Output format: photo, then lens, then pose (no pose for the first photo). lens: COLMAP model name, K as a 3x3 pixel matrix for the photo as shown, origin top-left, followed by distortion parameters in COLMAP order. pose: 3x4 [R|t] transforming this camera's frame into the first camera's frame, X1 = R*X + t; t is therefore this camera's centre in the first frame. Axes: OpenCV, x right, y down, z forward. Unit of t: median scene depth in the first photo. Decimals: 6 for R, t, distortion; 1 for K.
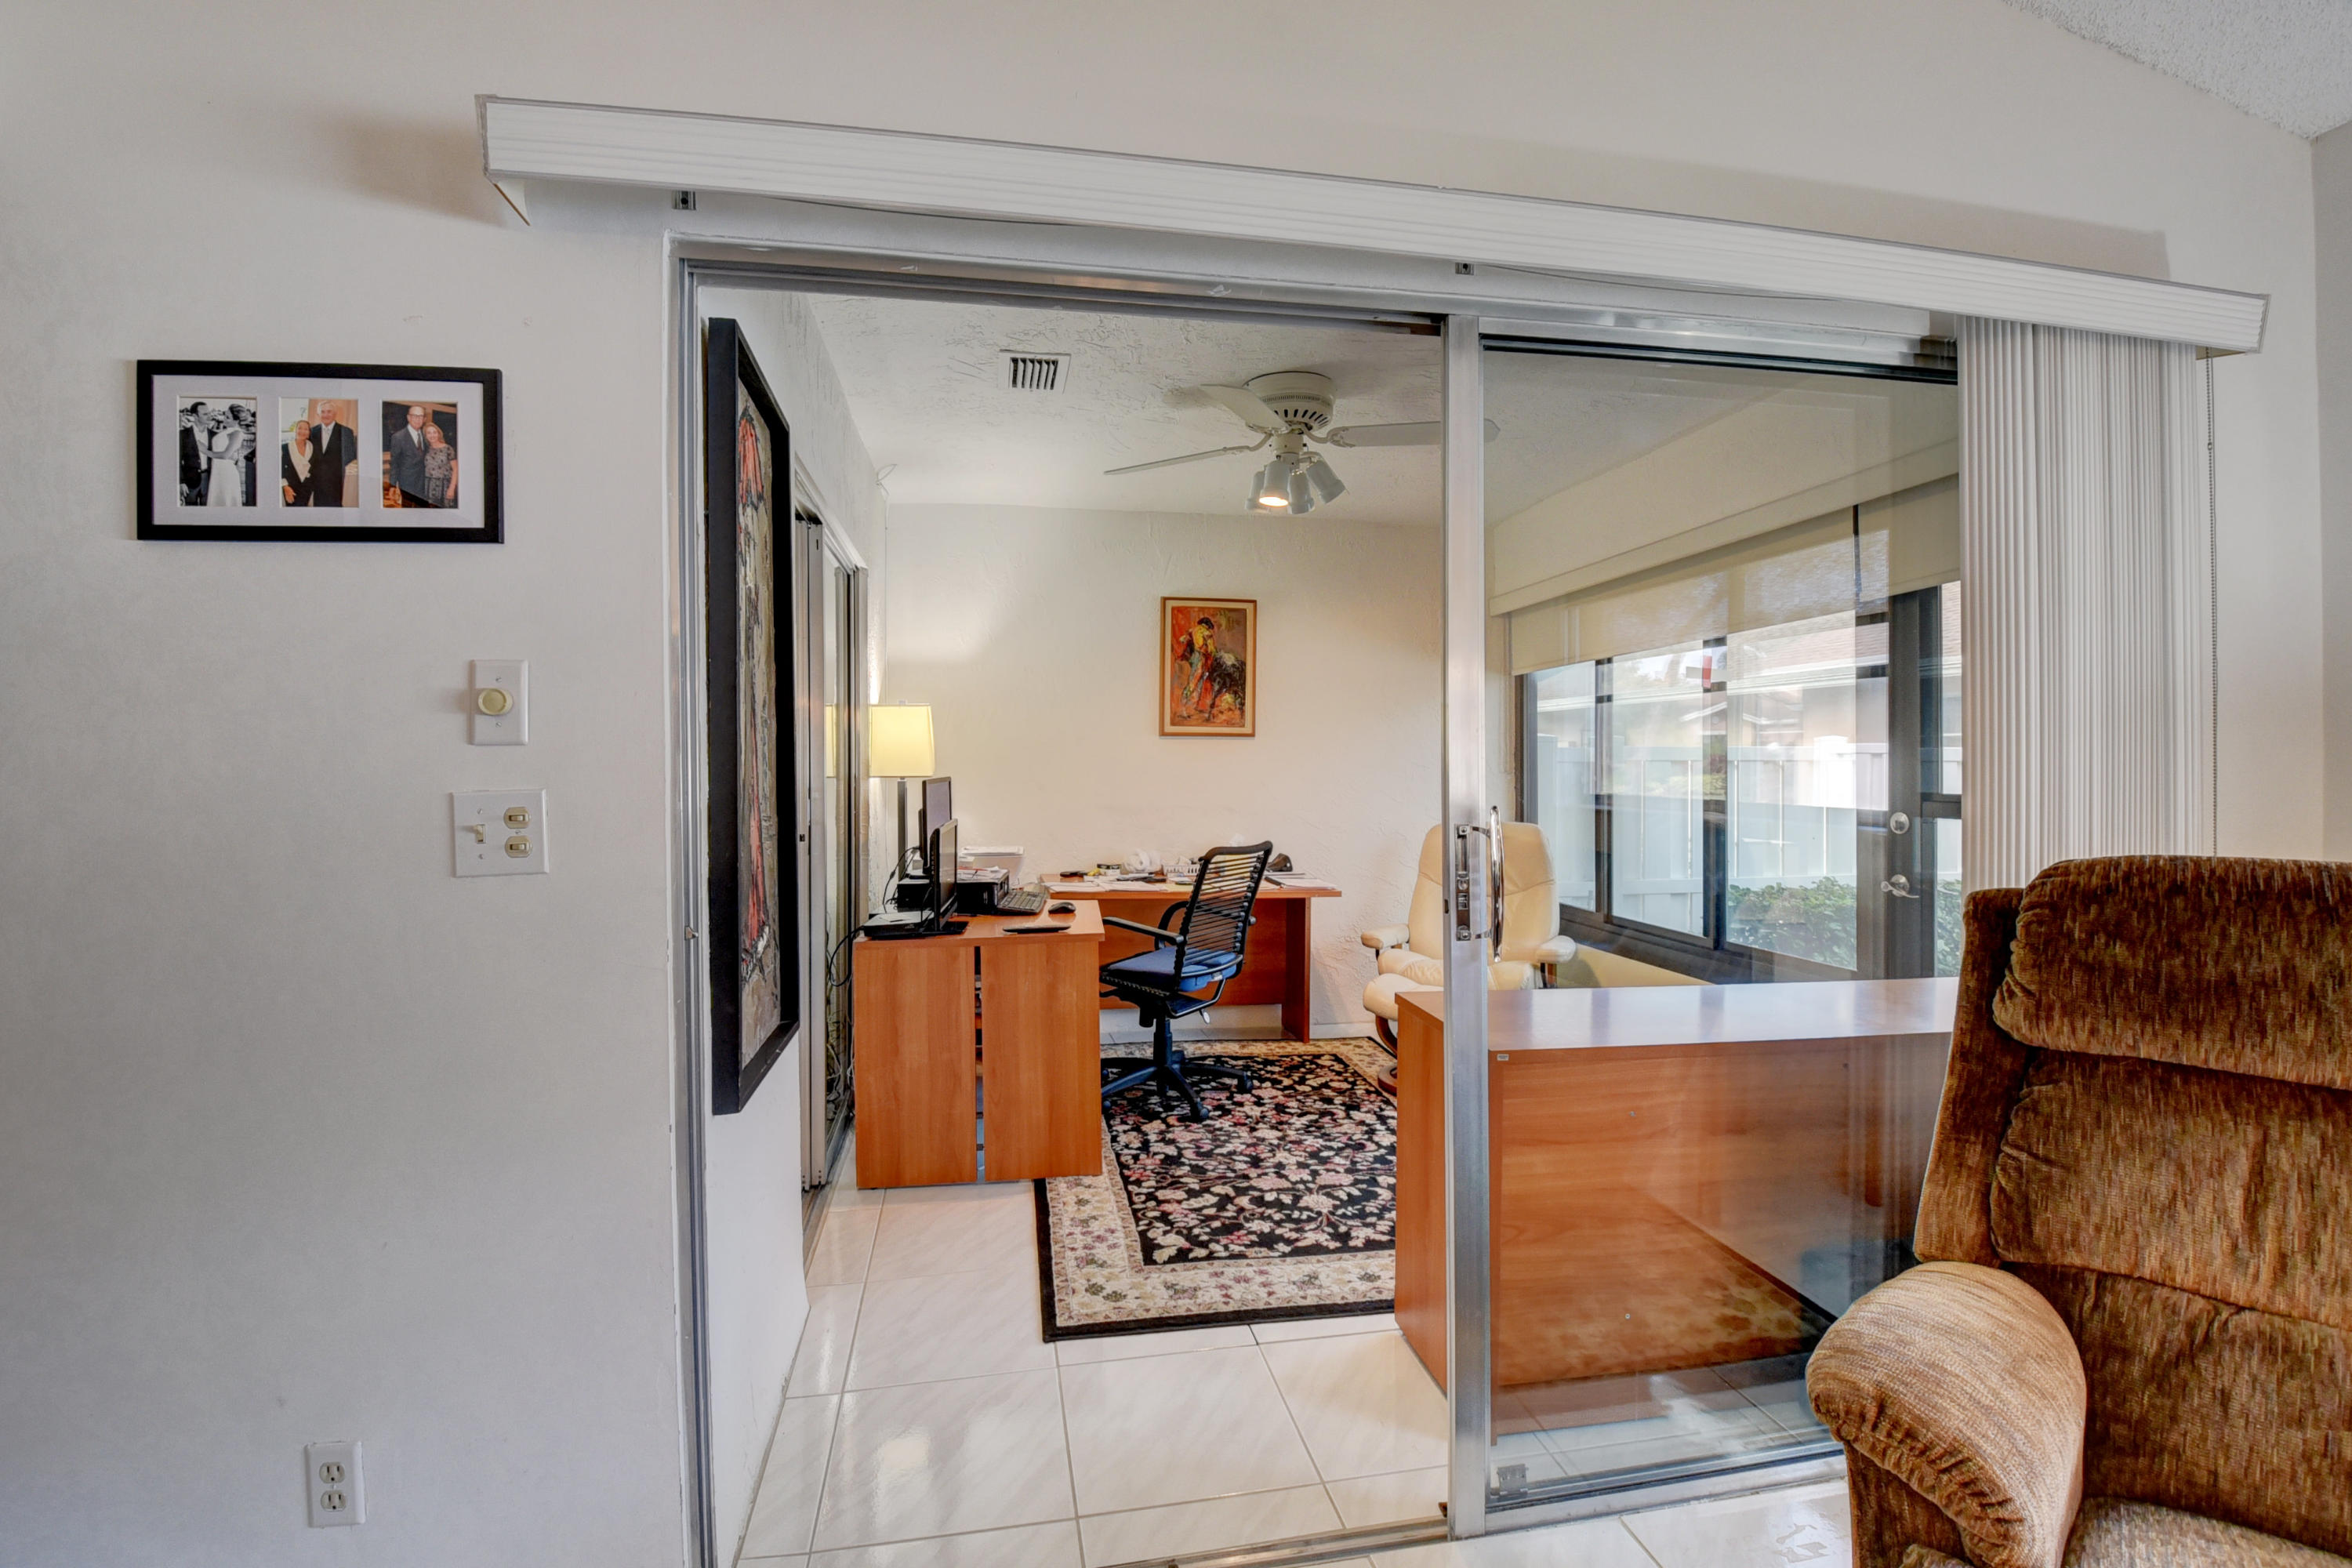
lens RADIAL K [[1051.9, 0, 1143.5], [0, 1051.9, 747.6], [0, 0, 1]] dist [-0.001122, -0.013931]
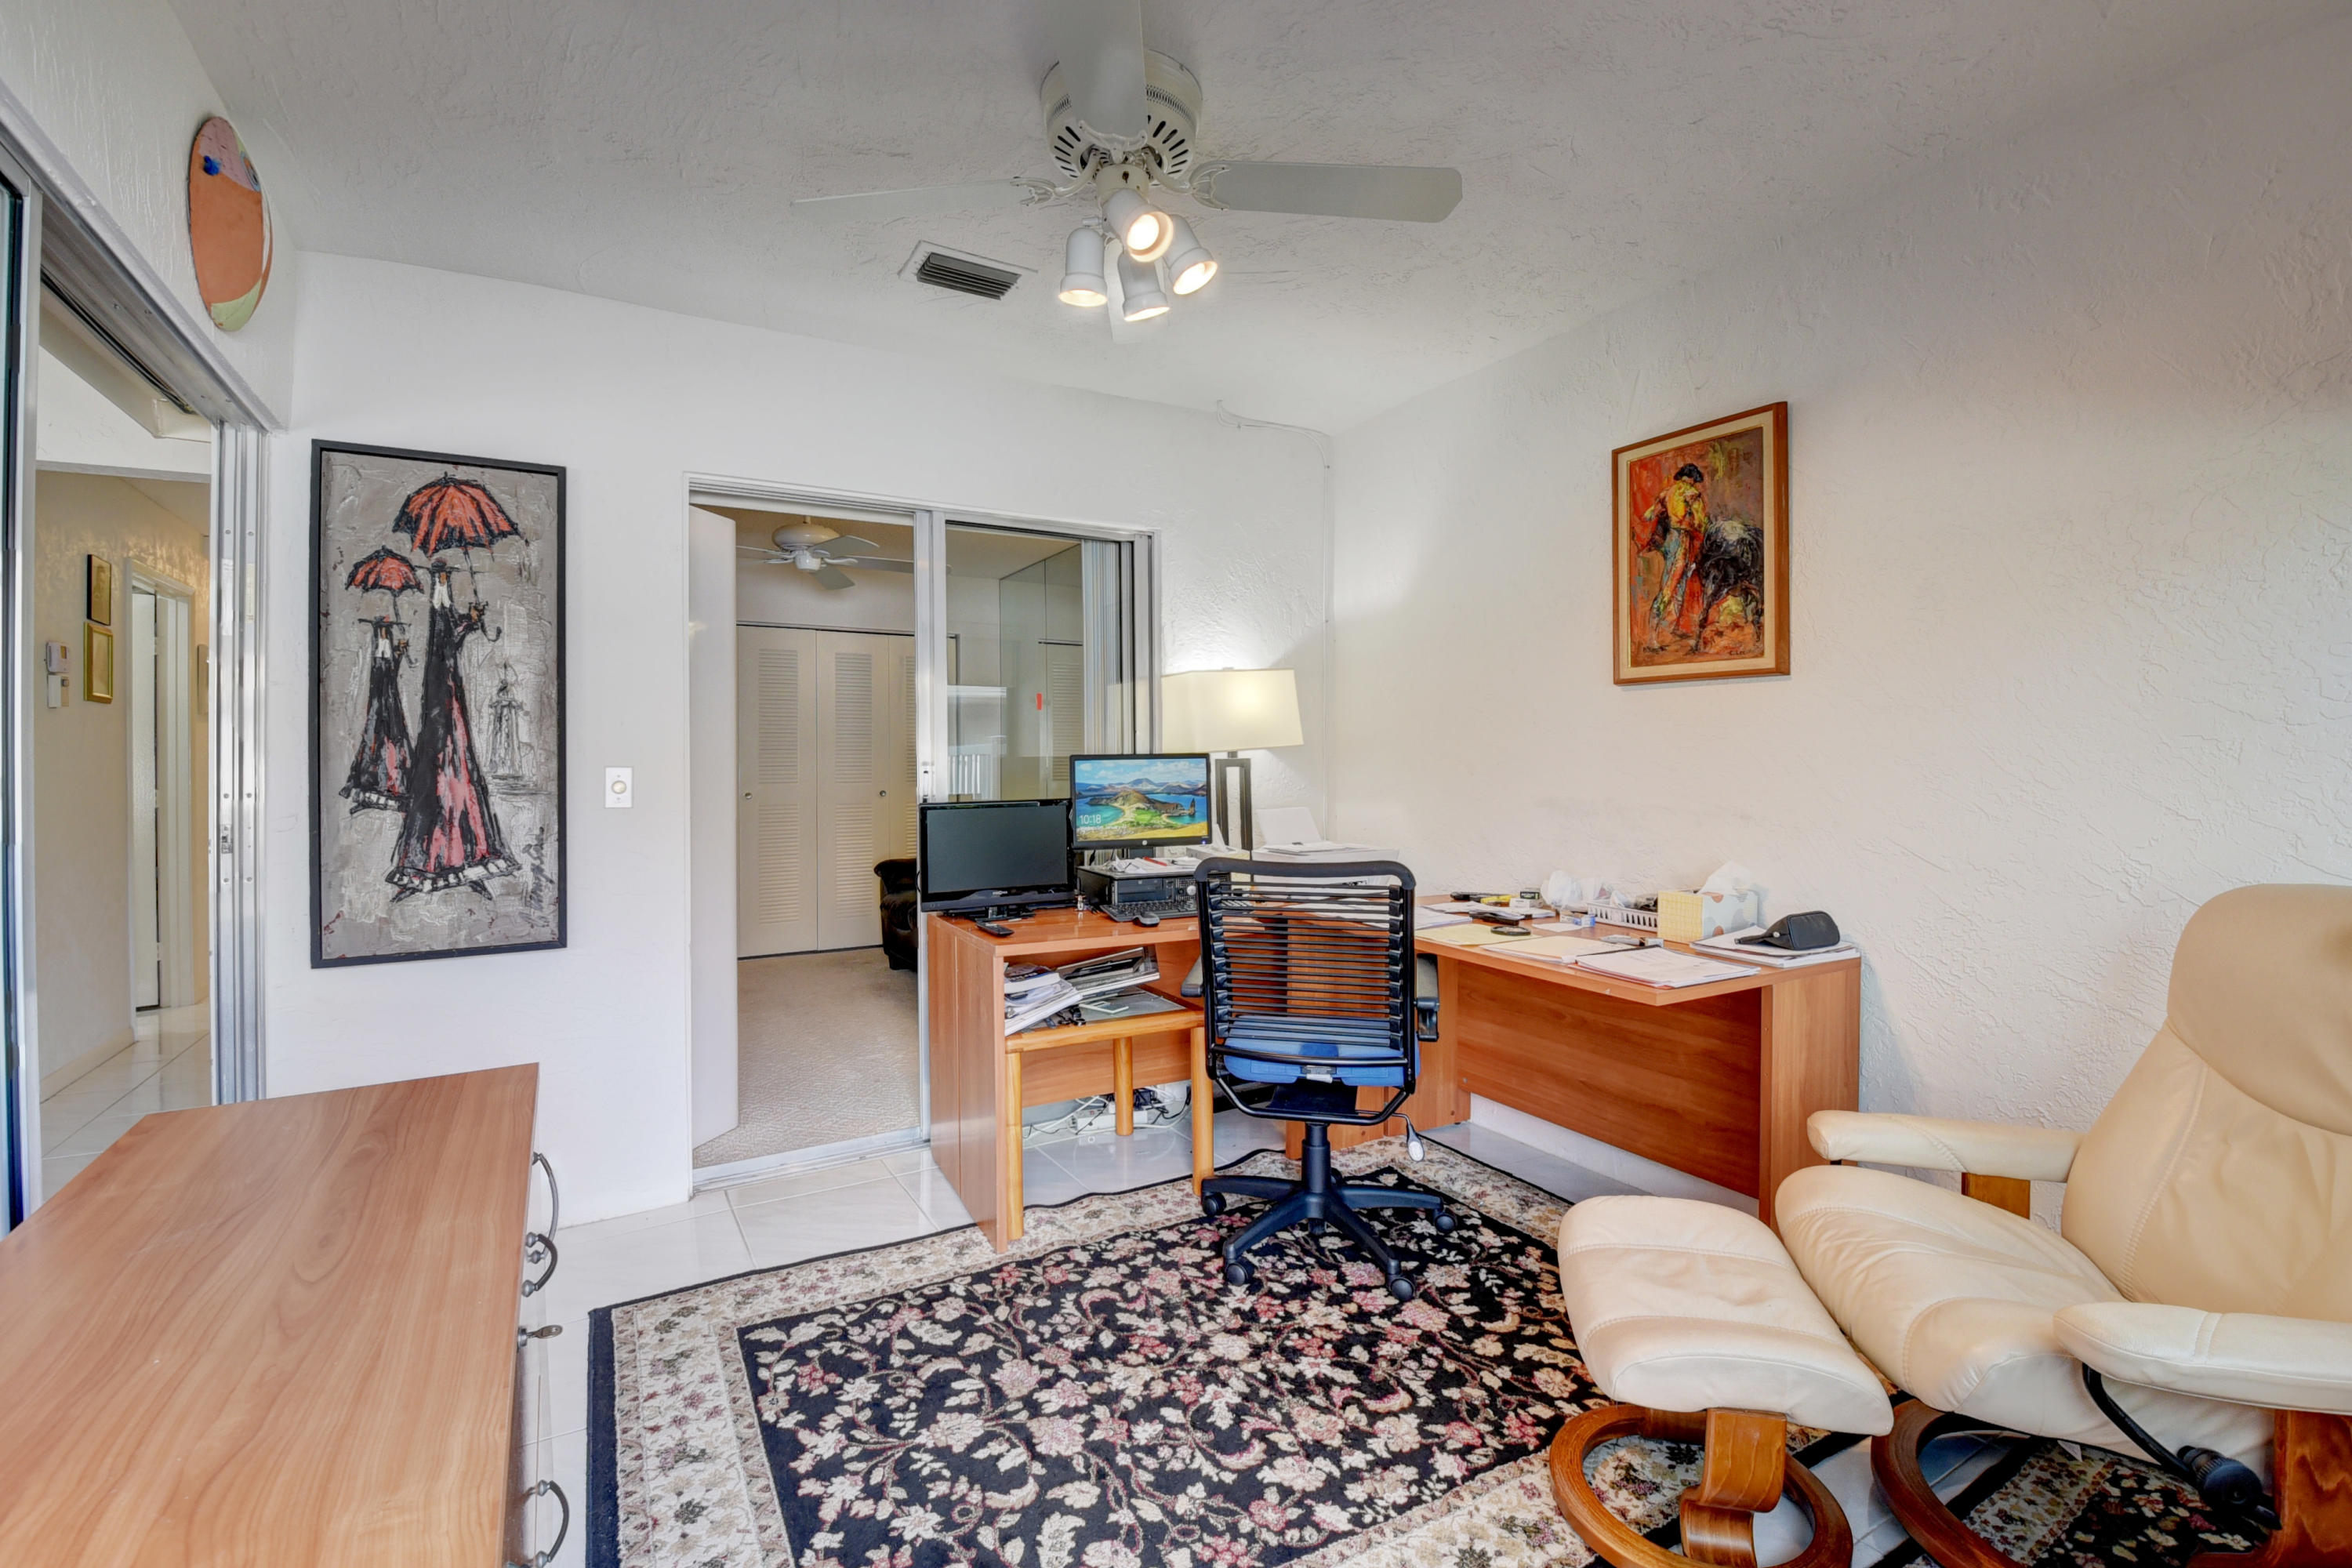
lens RADIAL K [[1051.9, 0, 1163.5], [0, 1051.9, 752.6], [0, 0, 1]] dist [-0.001122, -0.013931]
pose [[0.347158, -0.006851, -0.937782, 0.632992], [0.013262, 0.999909, -0.002395, 0.032700], [0.937713, -0.011605, 0.347217, 0.731203]]
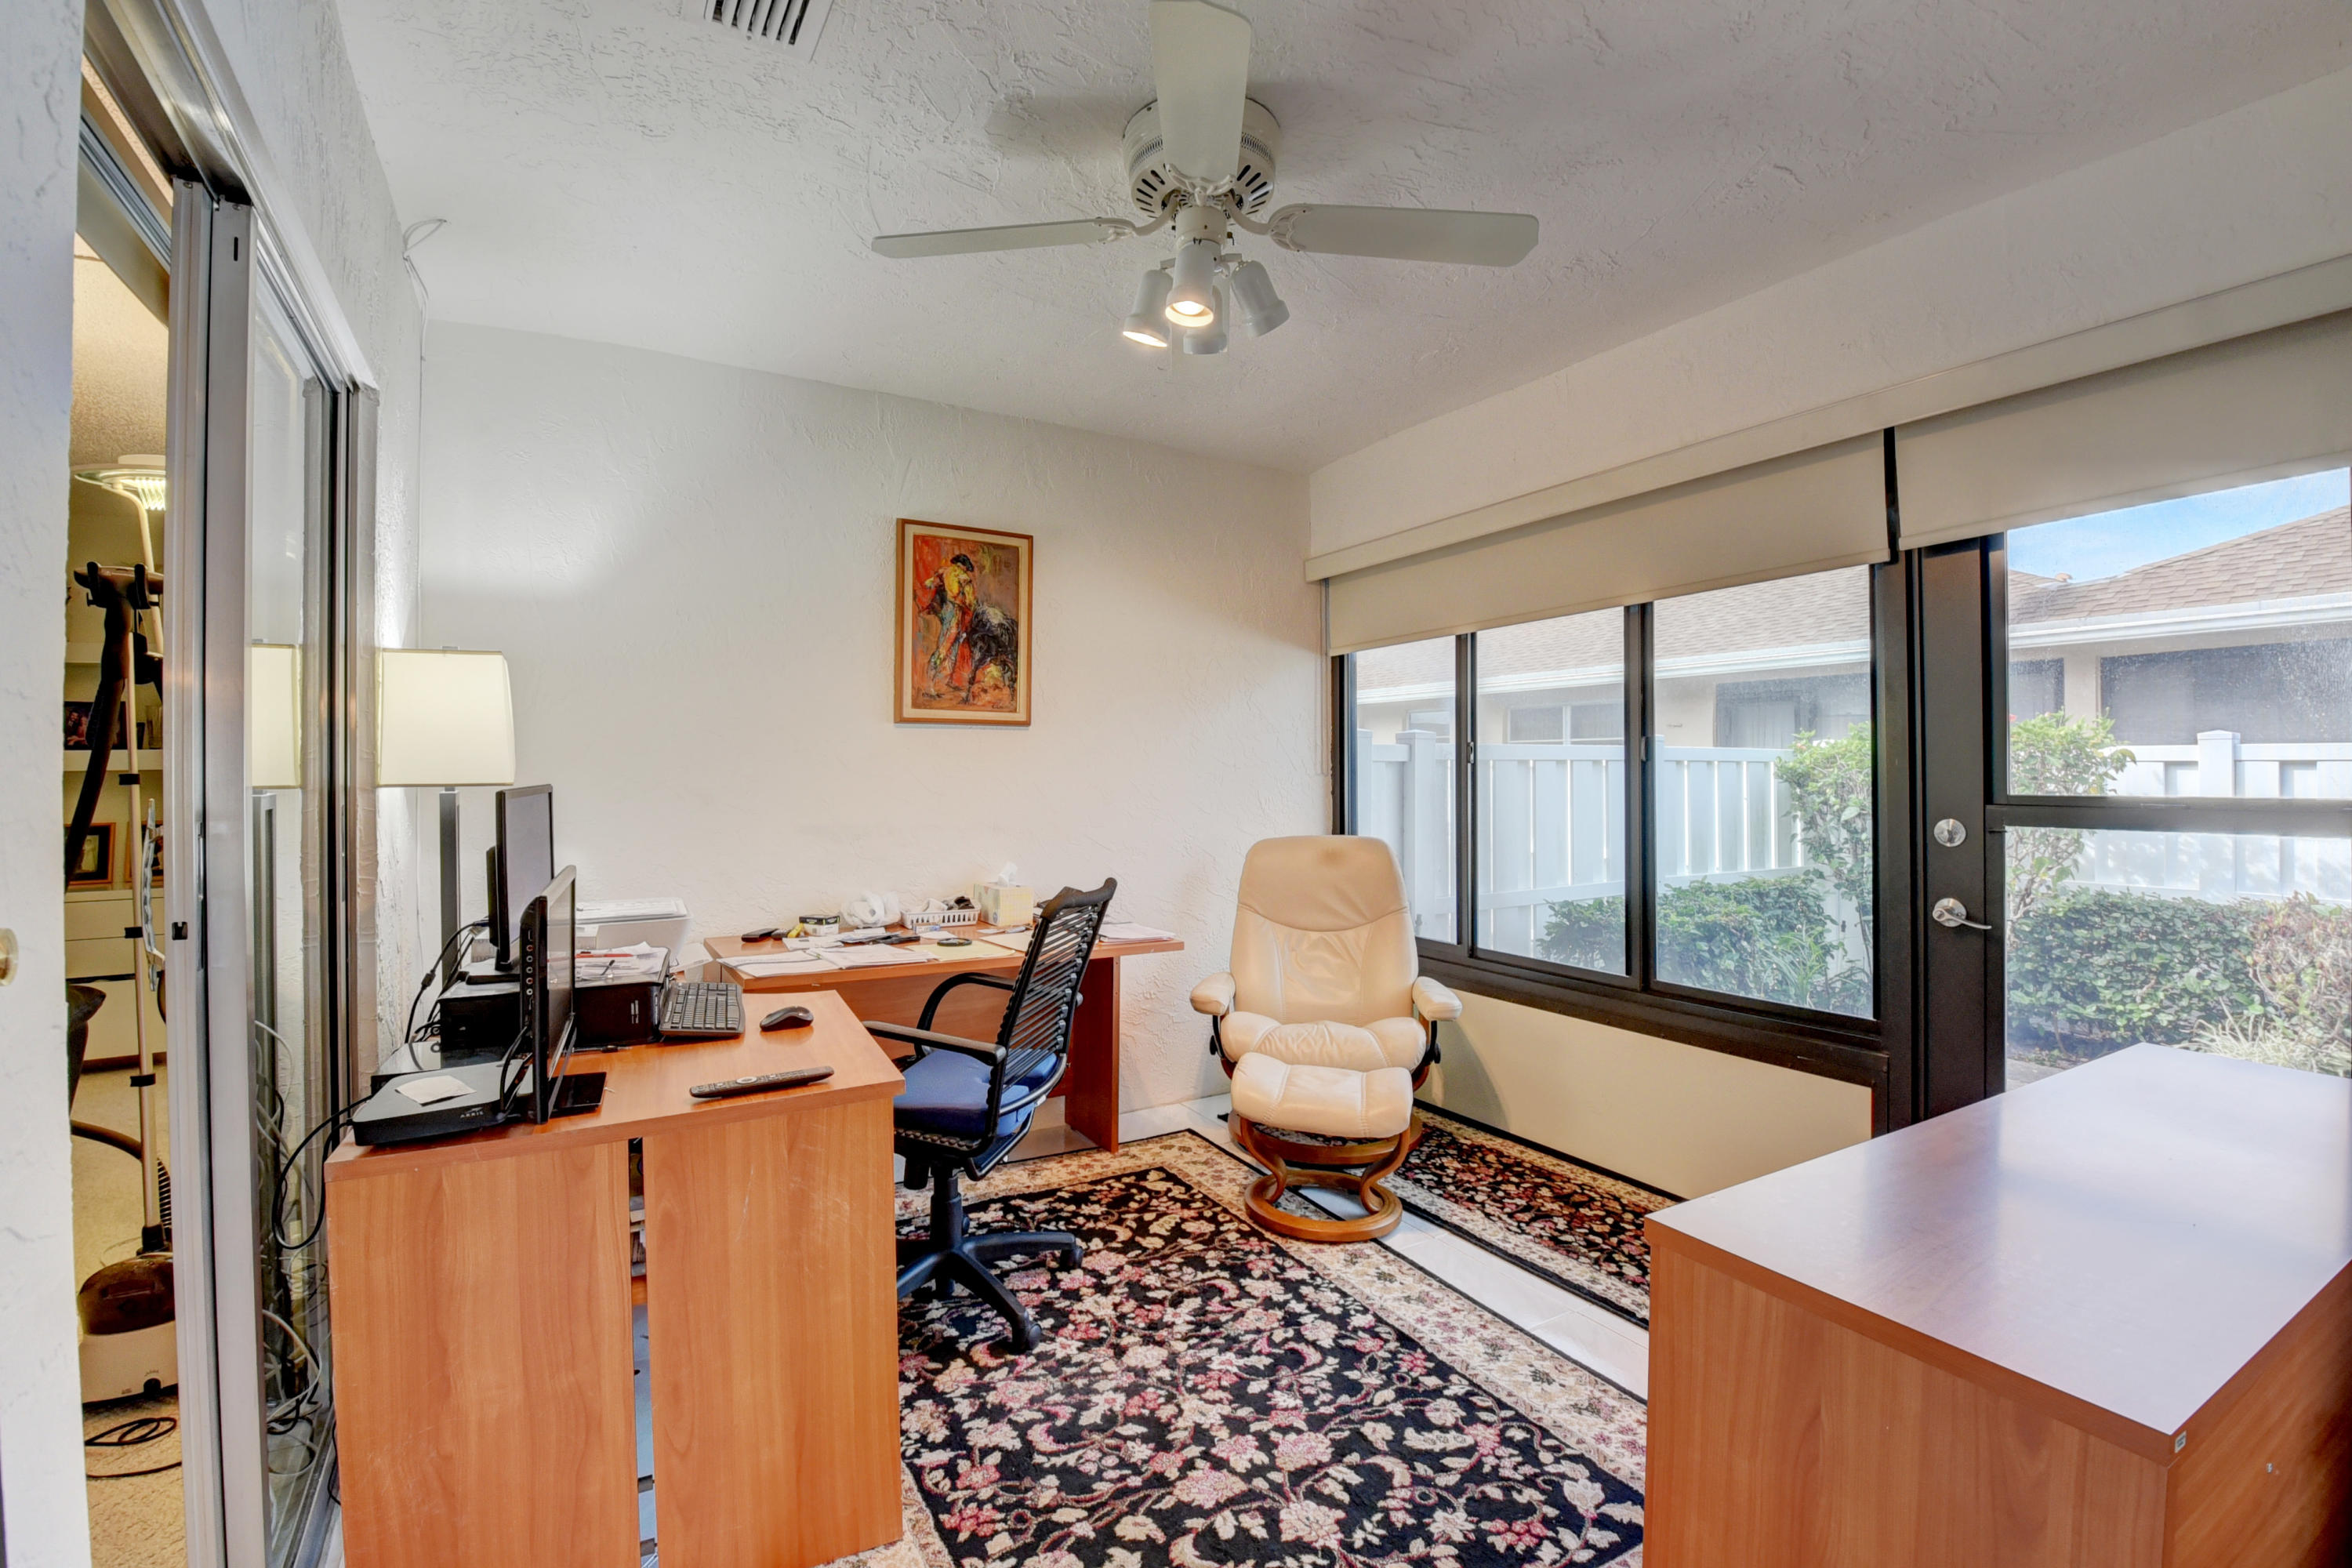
lens RADIAL K [[1051.9, 0, 1160.2], [0, 1051.9, 753.1], [0, 0, 1]] dist [-0.001122, -0.013931]
pose [[0.932815, 0.000617, 0.360355, -0.092379], [0.000354, 0.999996, -0.002629, 0.013553], [-0.360355, 0.002580, 0.932812, 0.401822]]
